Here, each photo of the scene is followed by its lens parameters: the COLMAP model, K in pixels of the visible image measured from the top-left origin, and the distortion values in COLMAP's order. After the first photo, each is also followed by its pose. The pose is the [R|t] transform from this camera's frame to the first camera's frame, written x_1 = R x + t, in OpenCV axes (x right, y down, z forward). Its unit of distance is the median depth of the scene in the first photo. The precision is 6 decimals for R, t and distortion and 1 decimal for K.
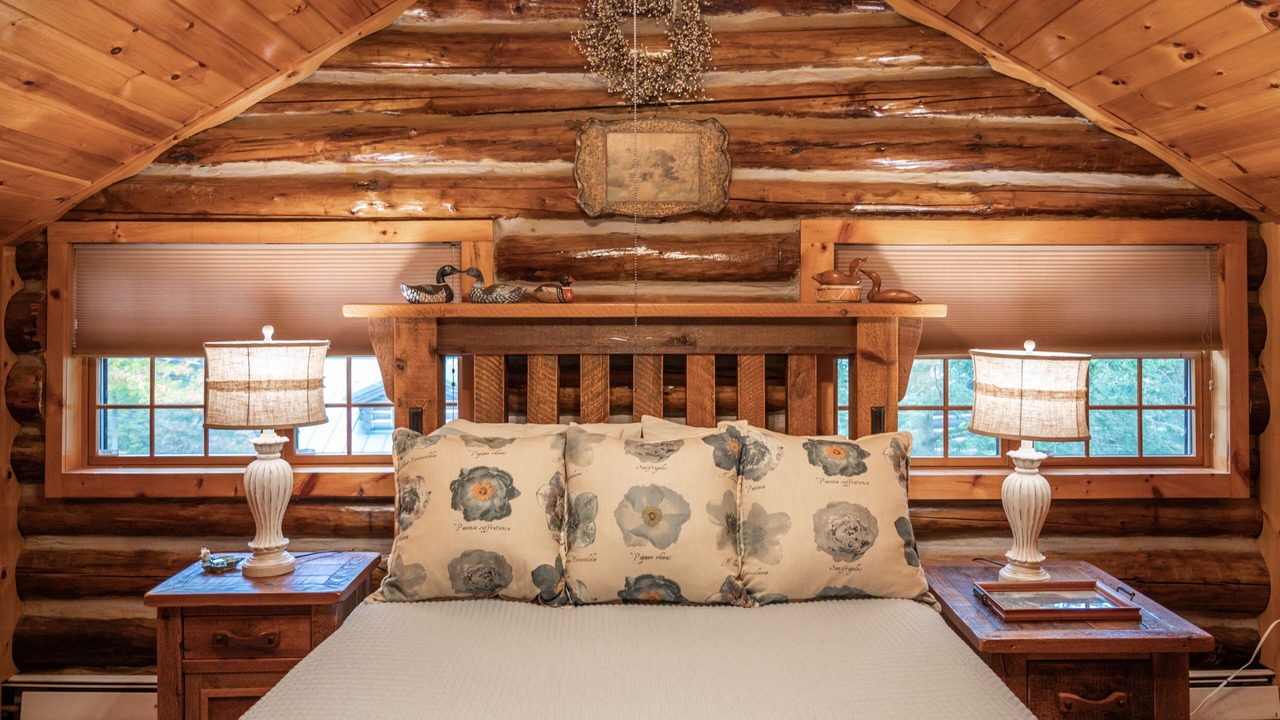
lens RADIAL K [[1127.1, 0, 659.2], [0, 1127.1, 290.0], [0, 0, 1]] dist [-0.005988, 0.007191]
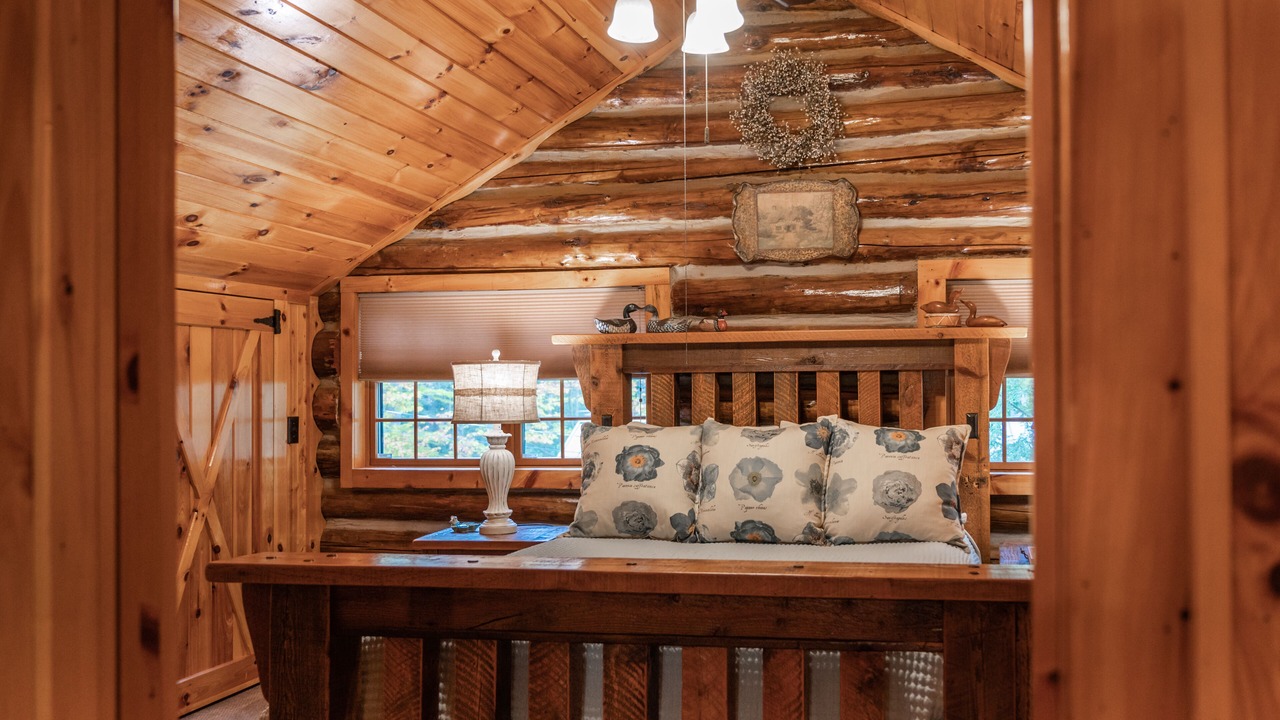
lens RADIAL K [[1391.0, 0, 640.0], [0, 1391.0, 360.0], [0, 0, 1]] dist [0.017171, 0.001667]
pose [[0.966642, -0.008175, -0.255999, 0.216737], [0.008870, 0.999959, 0.001559, 0.038211], [0.255976, -0.003778, 0.966676, -0.498467]]
